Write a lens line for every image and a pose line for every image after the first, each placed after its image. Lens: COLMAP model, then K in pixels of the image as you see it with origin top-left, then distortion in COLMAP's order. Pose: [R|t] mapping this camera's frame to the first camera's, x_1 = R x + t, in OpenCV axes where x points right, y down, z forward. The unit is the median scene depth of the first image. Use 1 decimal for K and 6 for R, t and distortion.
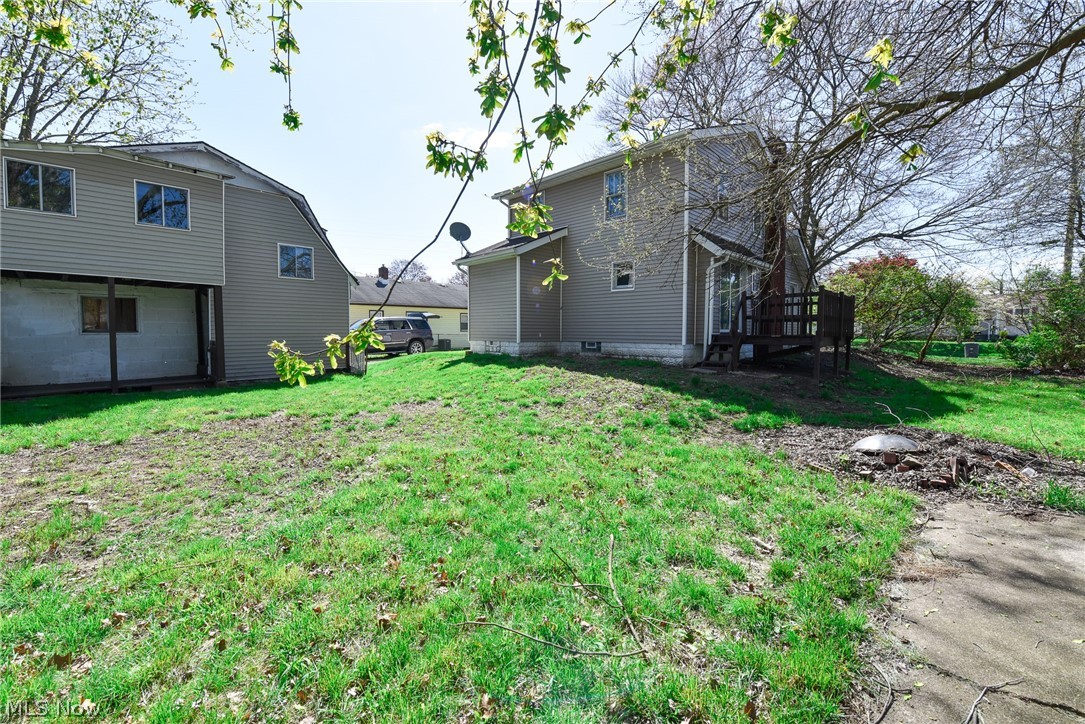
lens RADIAL K [[433.8, 0, 542.5], [0, 433.8, 362.0], [0, 0, 1]] dist [-0.015572, -0.000064]
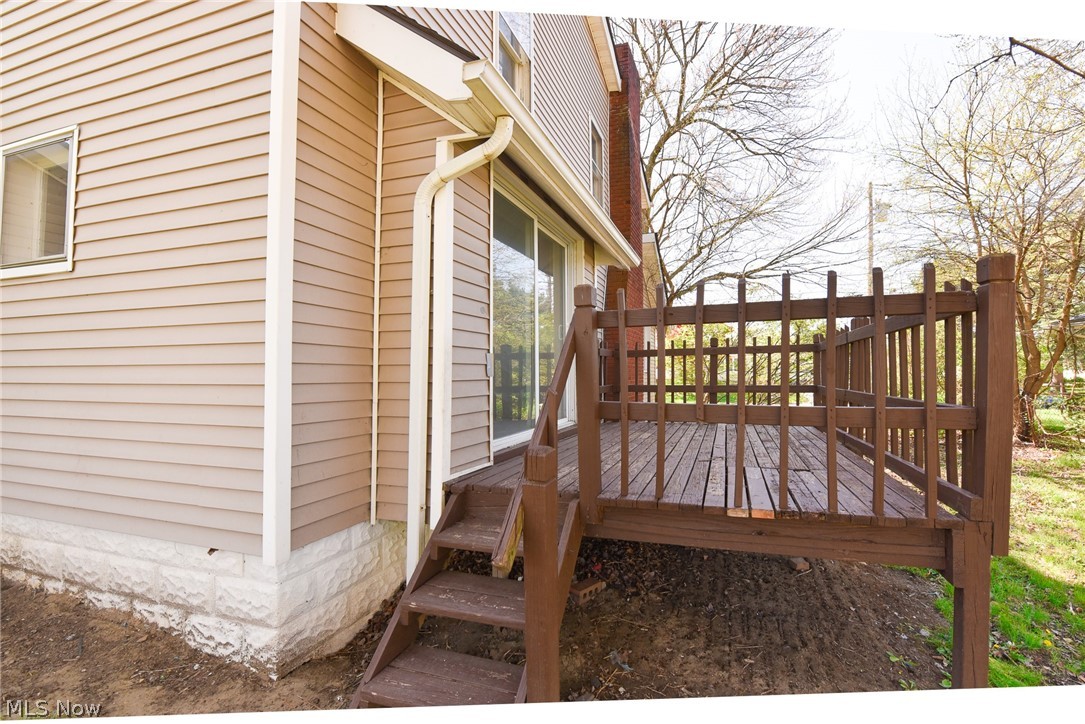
lens RADIAL K [[433.8, 0, 542.5], [0, 433.8, 362.0], [0, 0, 1]] dist [-0.015572, -0.000064]
pose [[0.936549, 0.027720, 0.349439, 0.339169], [0.004098, 0.995935, -0.089987, -0.098355], [-0.350513, 0.085709, 0.932628, 0.725148]]
